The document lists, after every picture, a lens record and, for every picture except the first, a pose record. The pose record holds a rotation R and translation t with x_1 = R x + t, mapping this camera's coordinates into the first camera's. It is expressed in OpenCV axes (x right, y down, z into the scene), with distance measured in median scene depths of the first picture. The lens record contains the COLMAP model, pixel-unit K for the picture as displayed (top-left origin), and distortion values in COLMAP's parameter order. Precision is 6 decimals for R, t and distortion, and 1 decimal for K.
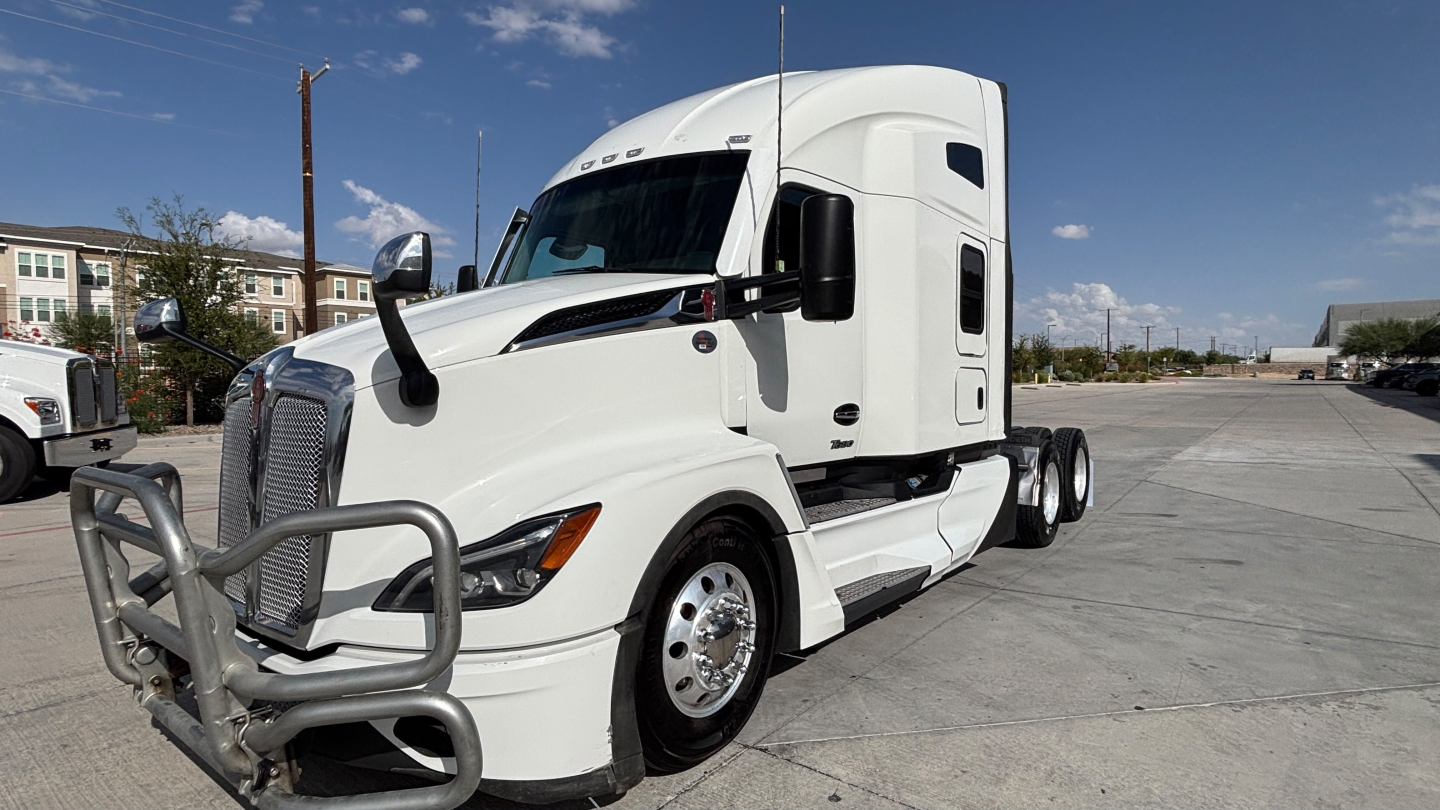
lens RADIAL K [[731.4, 0, 711.5], [0, 731.4, 406.9], [0, 0, 1]] dist [-0.015655, -0.001374]
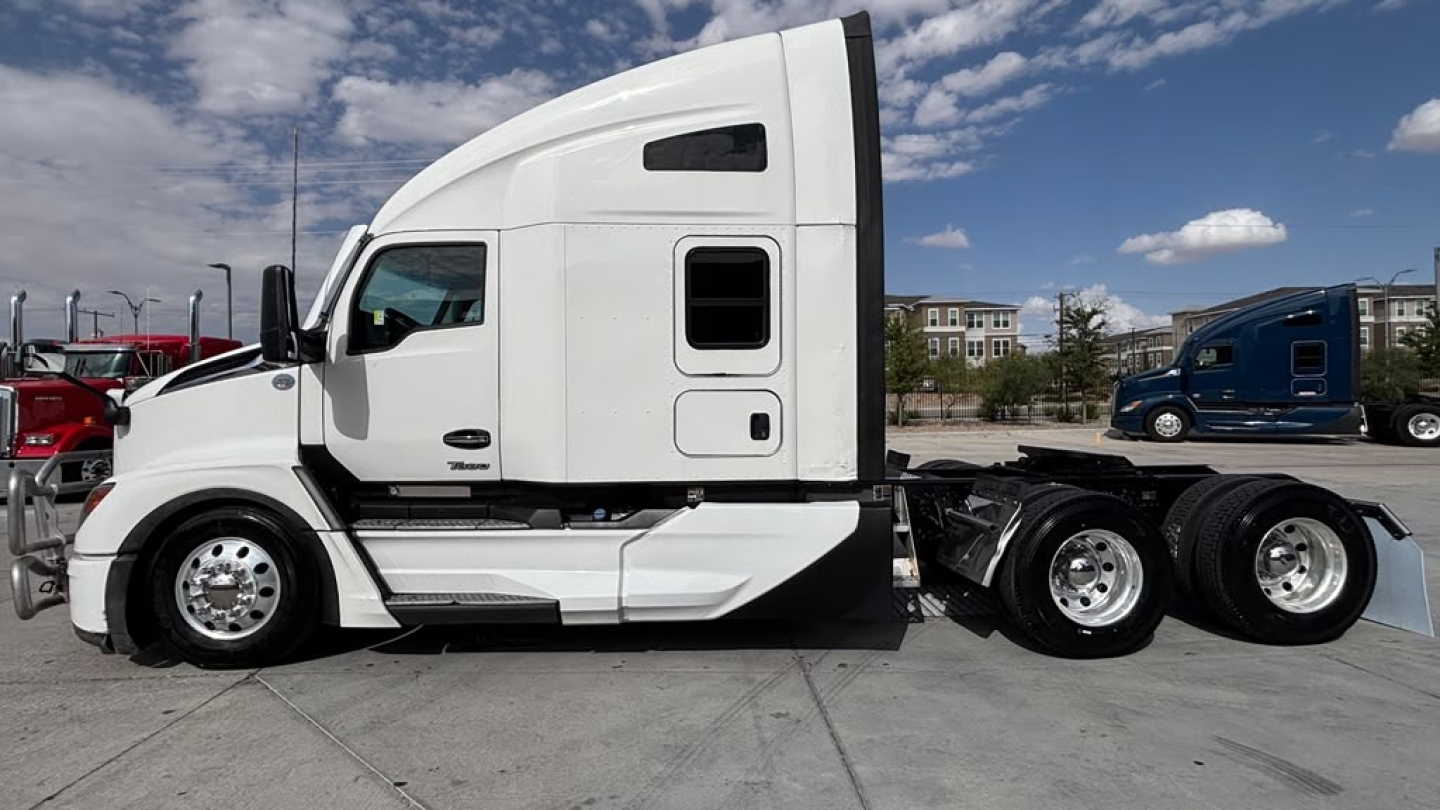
lens RADIAL K [[684.6, 0, 719.5], [0, 684.6, 409.9], [0, 0, 1]] dist [-0.003504, -0.000083]
pose [[0.652305, 0.005405, -0.757937, 1.222874], [-0.017532, 0.999815, -0.007959, -0.032791], [0.757754, 0.018480, 0.652279, 0.619167]]
